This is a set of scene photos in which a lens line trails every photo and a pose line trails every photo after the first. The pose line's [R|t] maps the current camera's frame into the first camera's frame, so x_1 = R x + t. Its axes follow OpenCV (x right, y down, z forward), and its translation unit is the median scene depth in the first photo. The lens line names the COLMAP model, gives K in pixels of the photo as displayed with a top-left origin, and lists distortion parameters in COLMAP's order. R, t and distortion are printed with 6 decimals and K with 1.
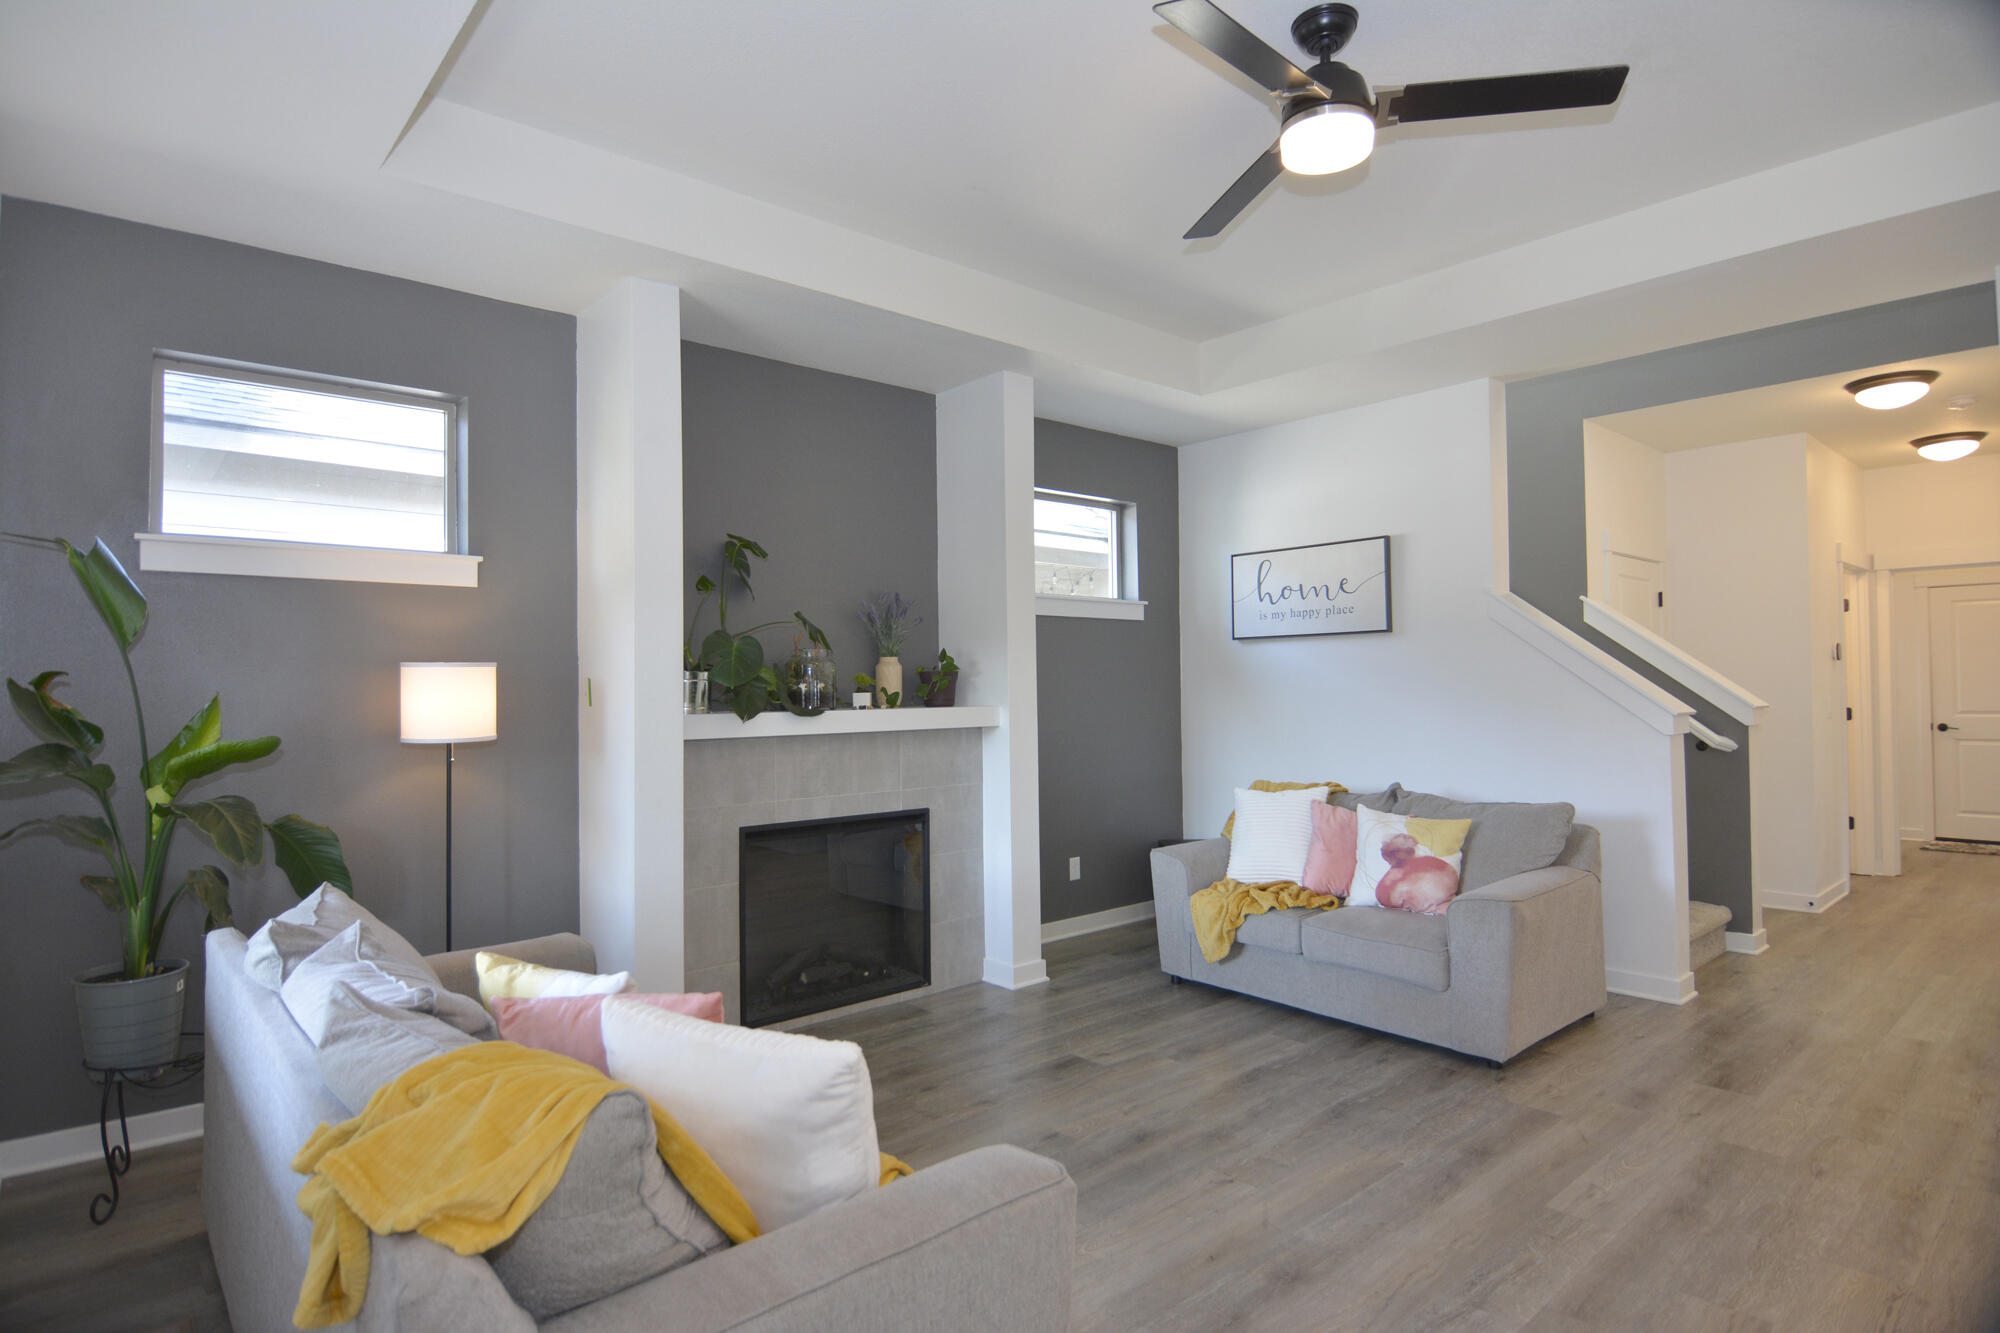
lens RADIAL K [[1089.2, 0, 1001.7], [0, 1089.2, 663.4], [0, 0, 1]] dist [-0.006836, -0.006104]
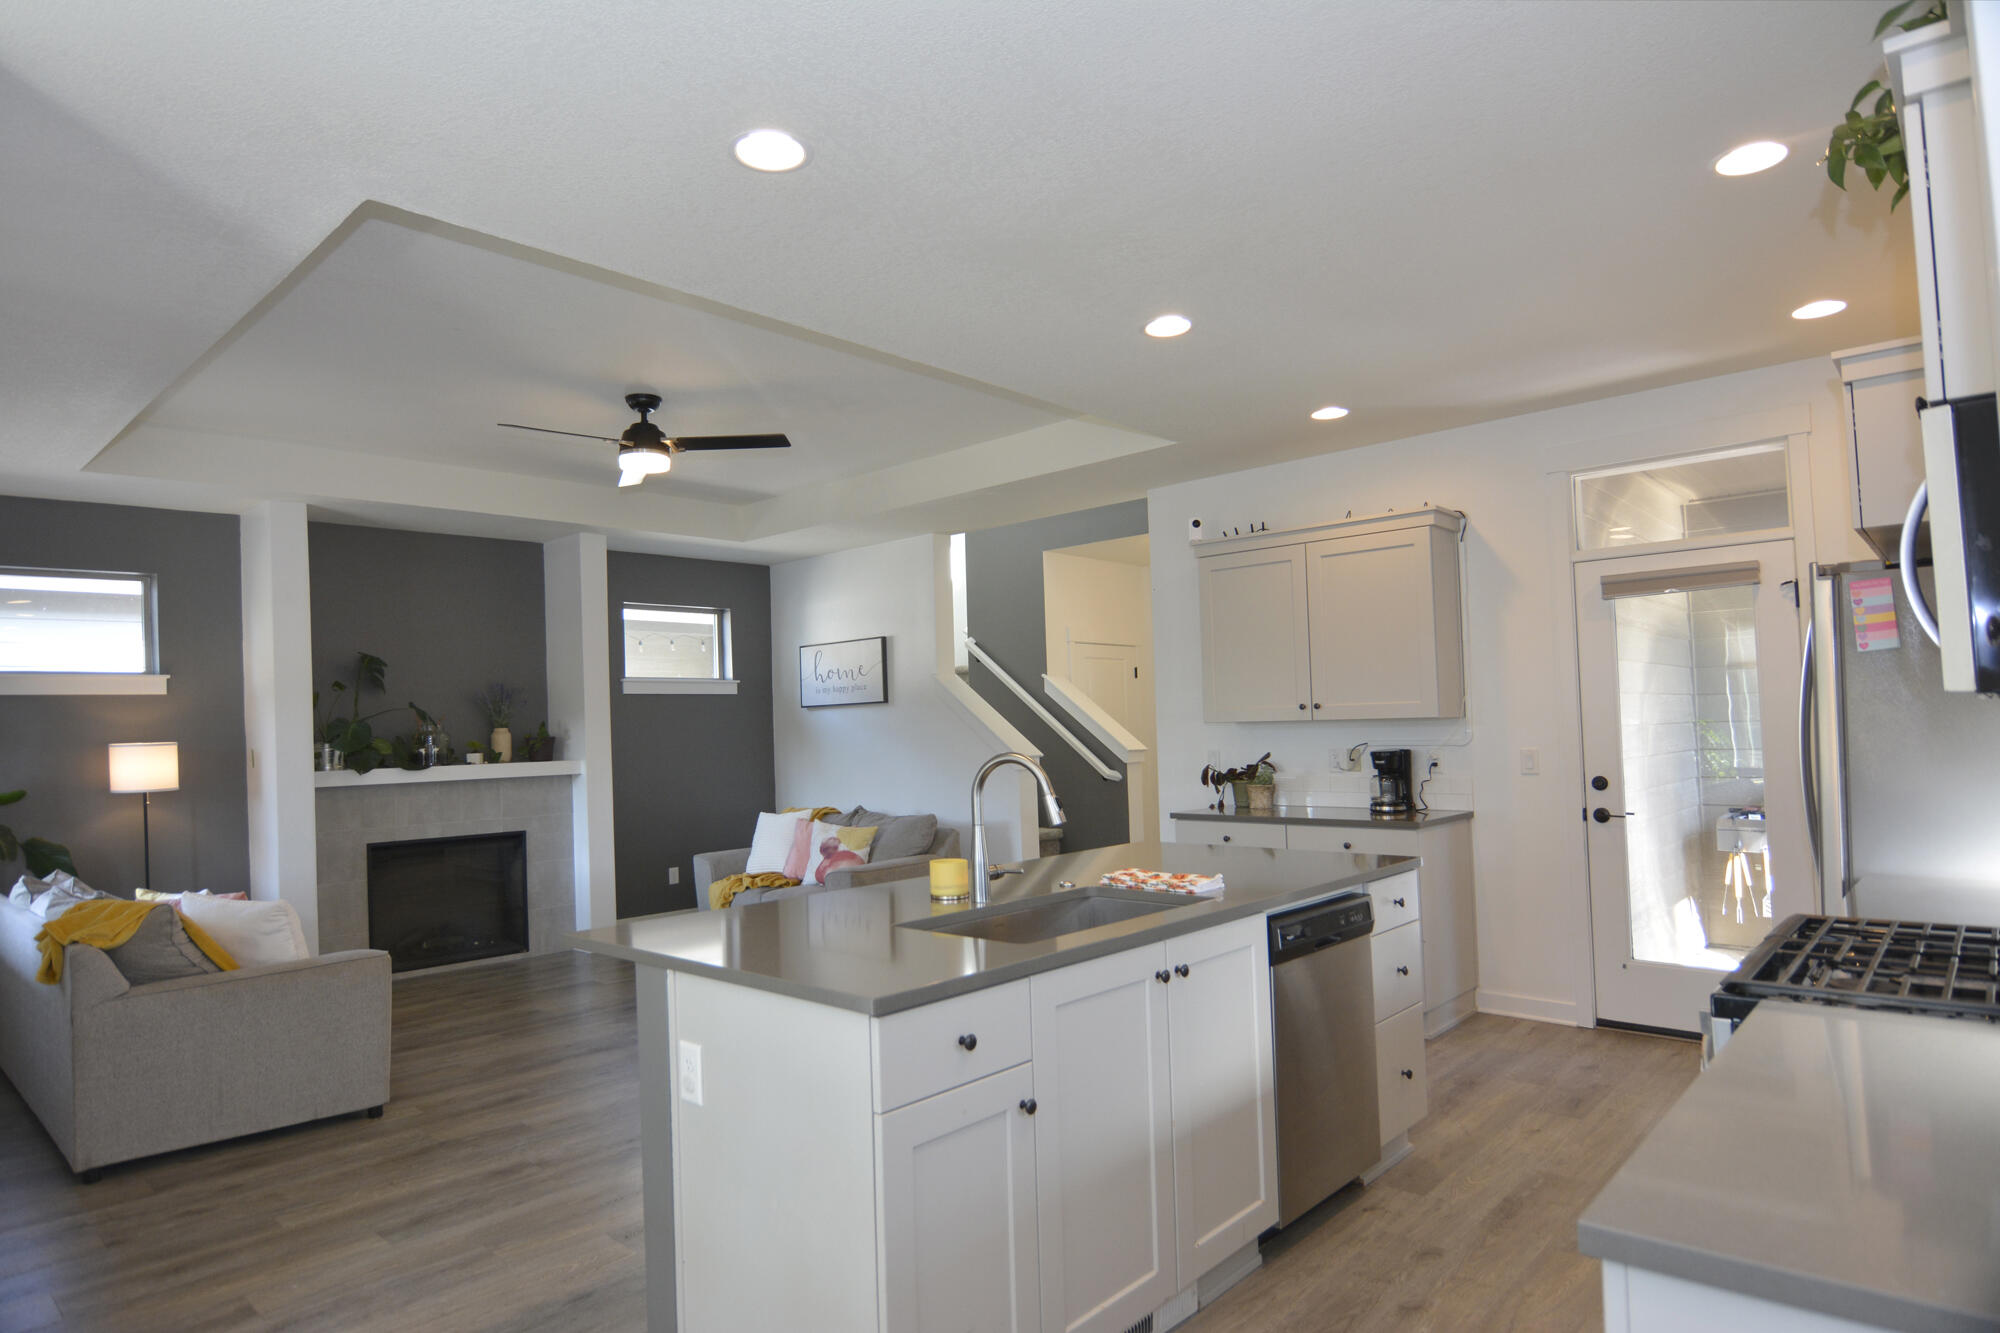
lens RADIAL K [[1143.7, 0, 1065.8], [0, 1143.7, 704.3], [0, 0, 1]] dist [-0.005933, 0.003348]
pose [[0.988225, -0.012817, 0.152472, 0.451115], [0.013171, 0.999912, -0.001315, -0.028141], [-0.152441, 0.003307, 0.988307, -0.680999]]
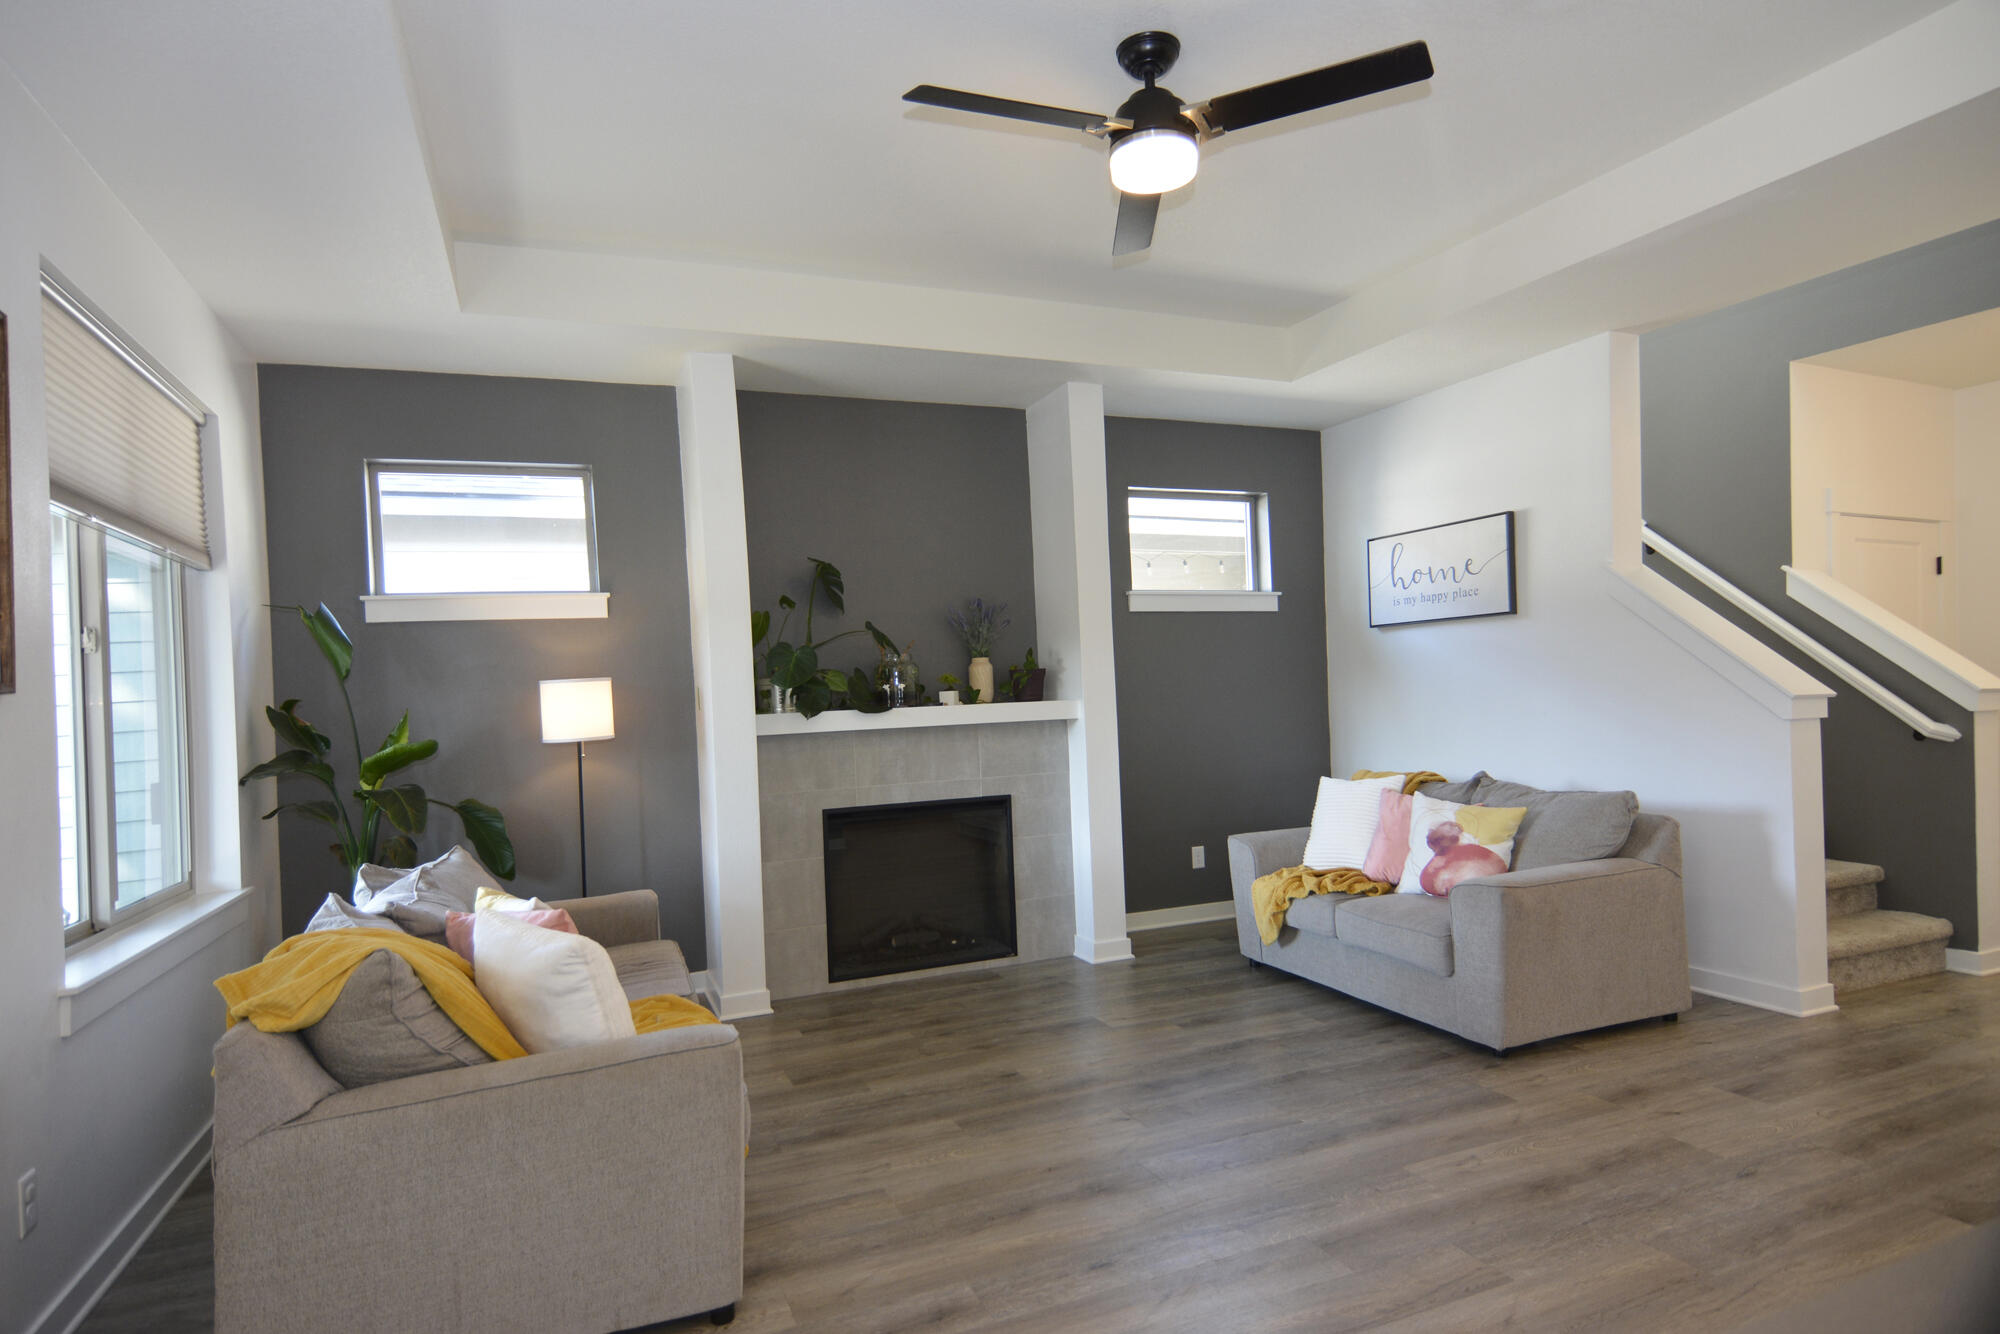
lens RADIAL K [[1161.7, 0, 1049.3], [0, 1161.7, 686.0], [0, 0, 1]] dist [0.041799, -0.001418]
pose [[0.957429, -0.024989, -0.287585, 0.332099], [0.032733, 0.999219, 0.022148, -0.001632], [0.286806, -0.030618, 0.957499, -0.115484]]
